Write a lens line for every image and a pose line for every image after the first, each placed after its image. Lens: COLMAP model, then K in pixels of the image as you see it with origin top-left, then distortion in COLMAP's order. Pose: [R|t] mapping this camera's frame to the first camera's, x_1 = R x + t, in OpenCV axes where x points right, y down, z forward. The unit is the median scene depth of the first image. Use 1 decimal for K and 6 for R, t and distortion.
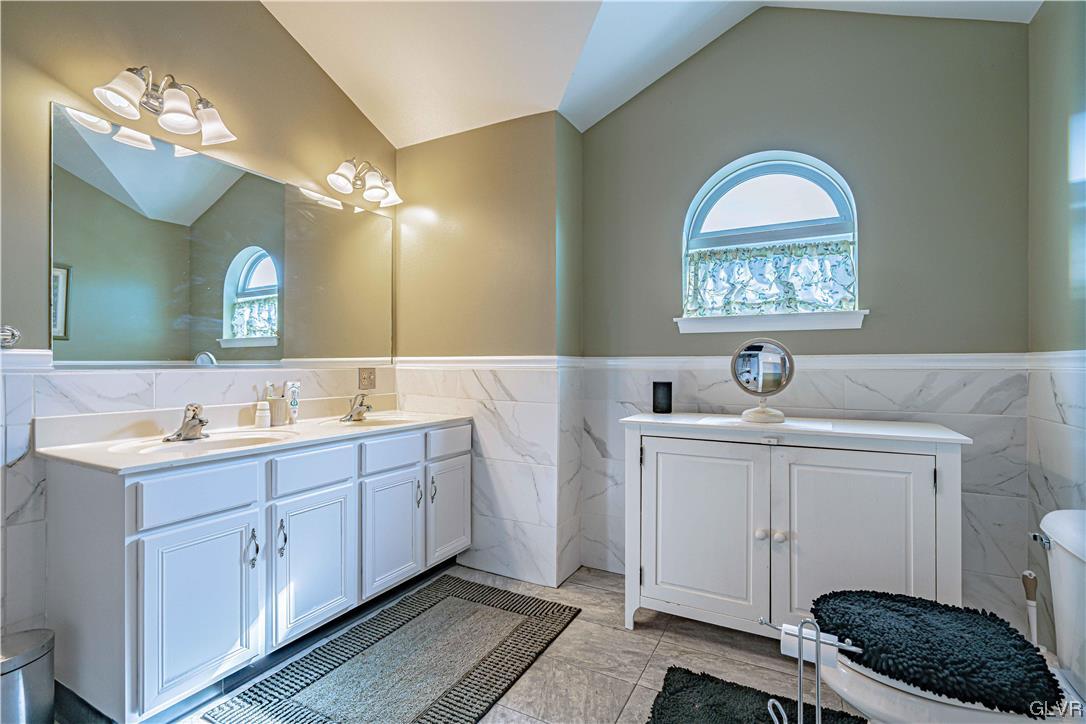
lens RADIAL K [[489.5, 0, 537.4], [0, 489.5, 363.6], [0, 0, 1]] dist [-0.000185, 0.000645]
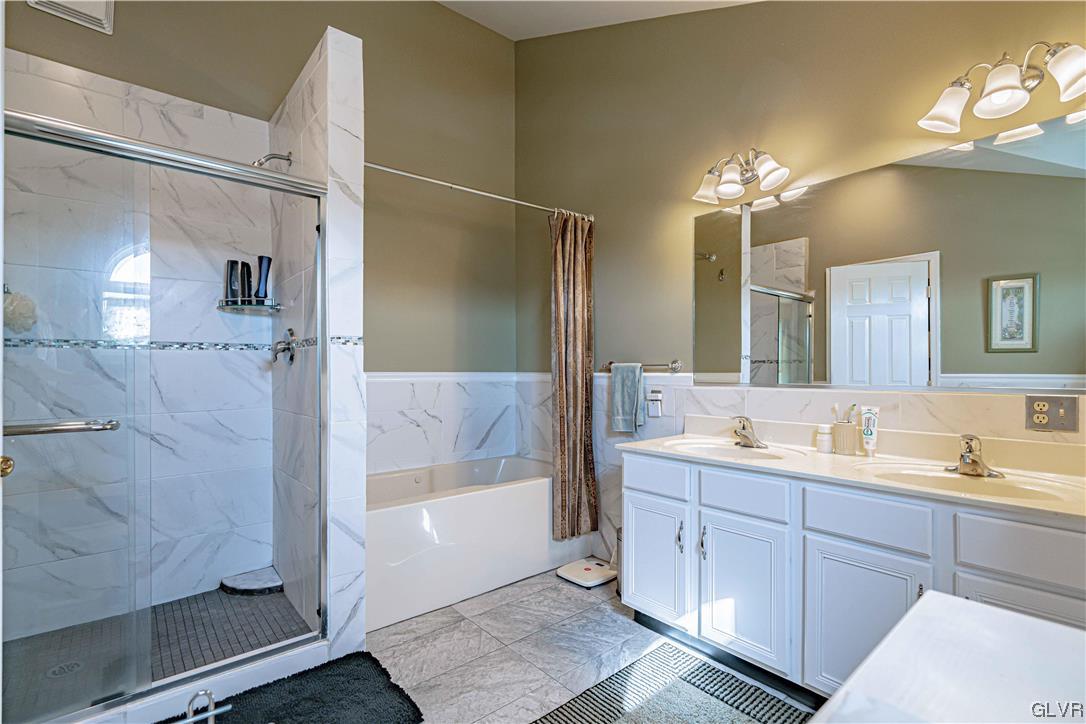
lens RADIAL K [[501.3, 0, 543.8], [0, 501.3, 367.5], [0, 0, 1]] dist [-0.001050, -0.000129]
pose [[-0.347984, -0.005429, -0.937485, 0.526951], [0.002989, 0.999972, -0.006900, -0.026761], [0.937496, -0.005204, -0.347958, 0.829503]]
